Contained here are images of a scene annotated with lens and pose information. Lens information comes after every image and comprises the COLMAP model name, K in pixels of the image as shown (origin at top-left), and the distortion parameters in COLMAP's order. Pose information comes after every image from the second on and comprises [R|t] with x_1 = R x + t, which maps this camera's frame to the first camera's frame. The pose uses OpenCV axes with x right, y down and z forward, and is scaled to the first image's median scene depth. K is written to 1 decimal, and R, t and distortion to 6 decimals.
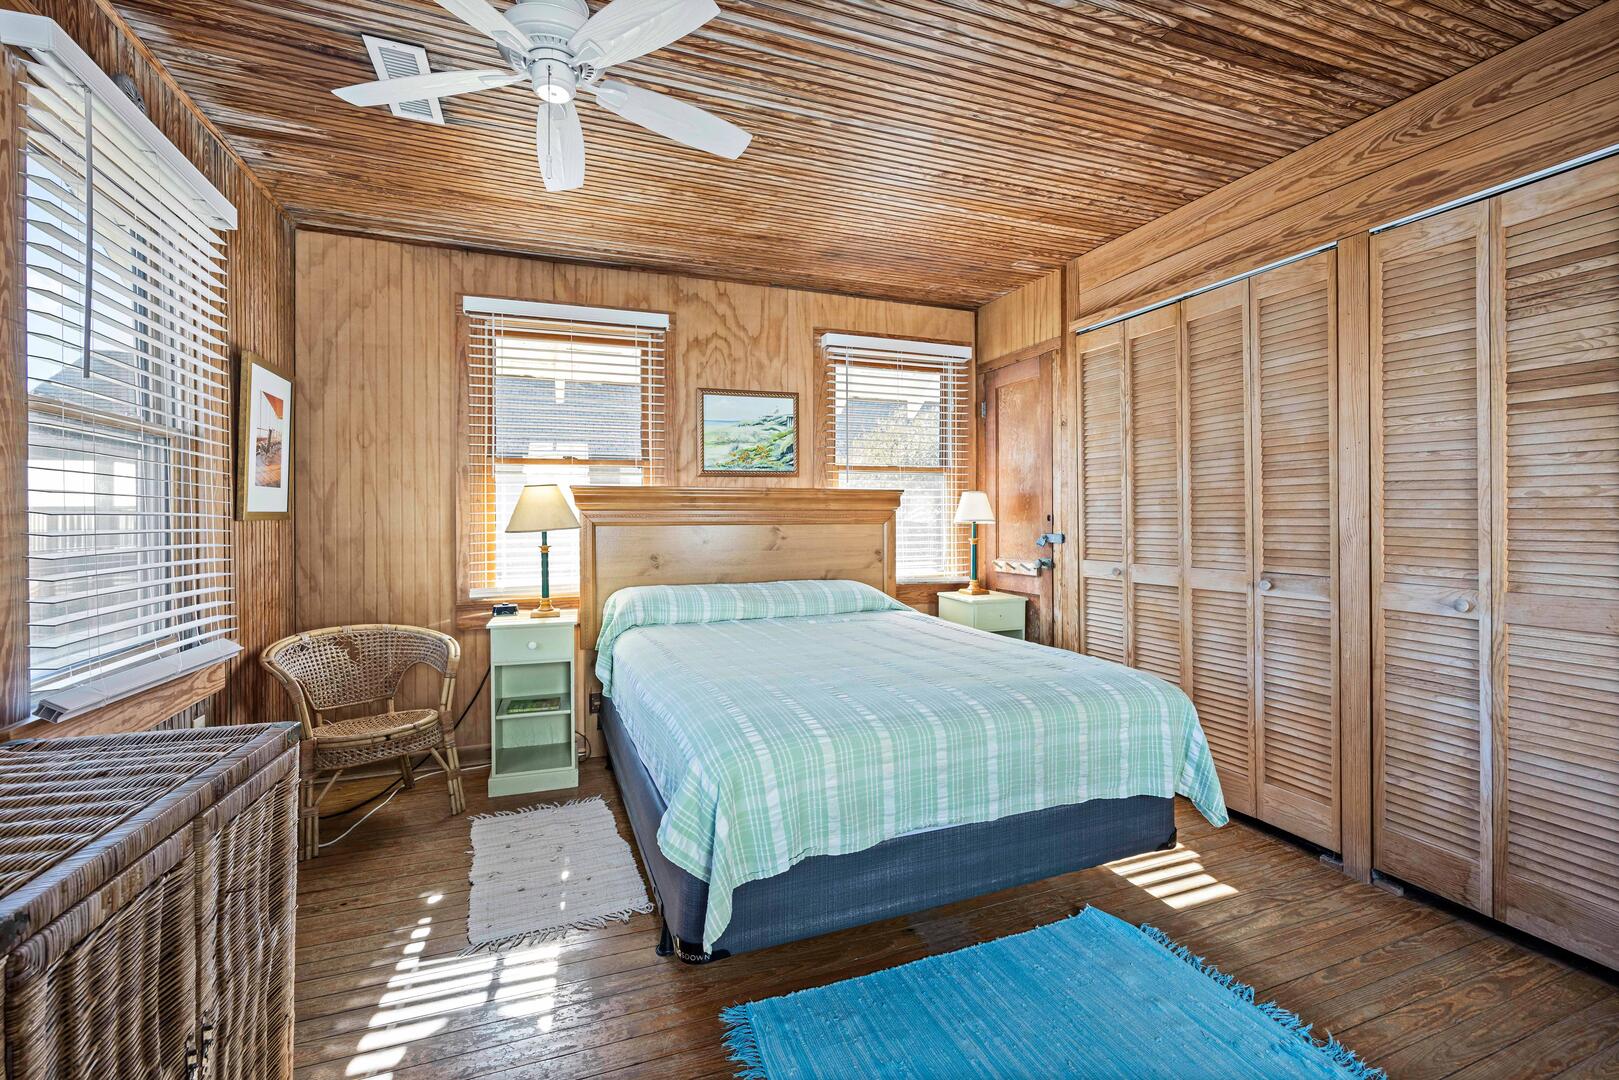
lens RADIAL K [[704.8, 0, 811.1], [0, 704.8, 510.9], [0, 0, 1]] dist [-0.004408, 0.000959]
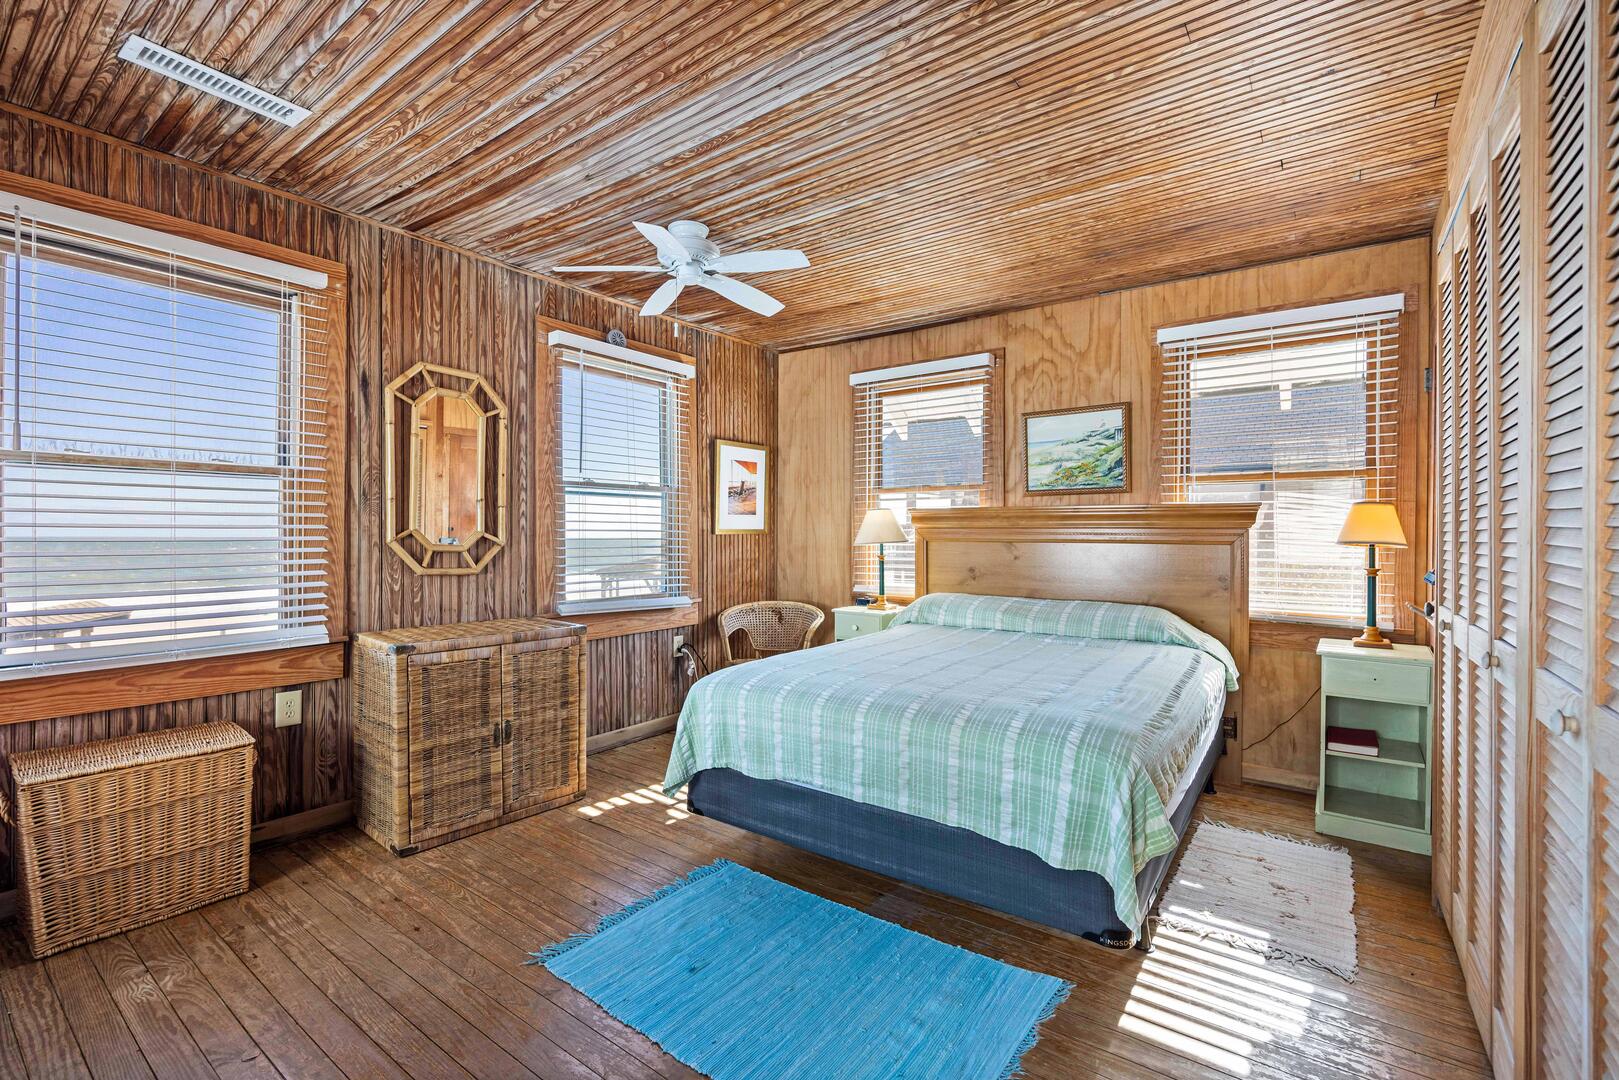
lens RADIAL K [[704.8, 0, 809.5], [0, 704.8, 535.5], [0, 0, 1]] dist [-0.004408, 0.000959]
pose [[0.539474, 0.009764, -0.841946, 0.562938], [0.000216, 0.999931, 0.011734, -0.002609], [0.842002, -0.006512, 0.539434, 0.153021]]
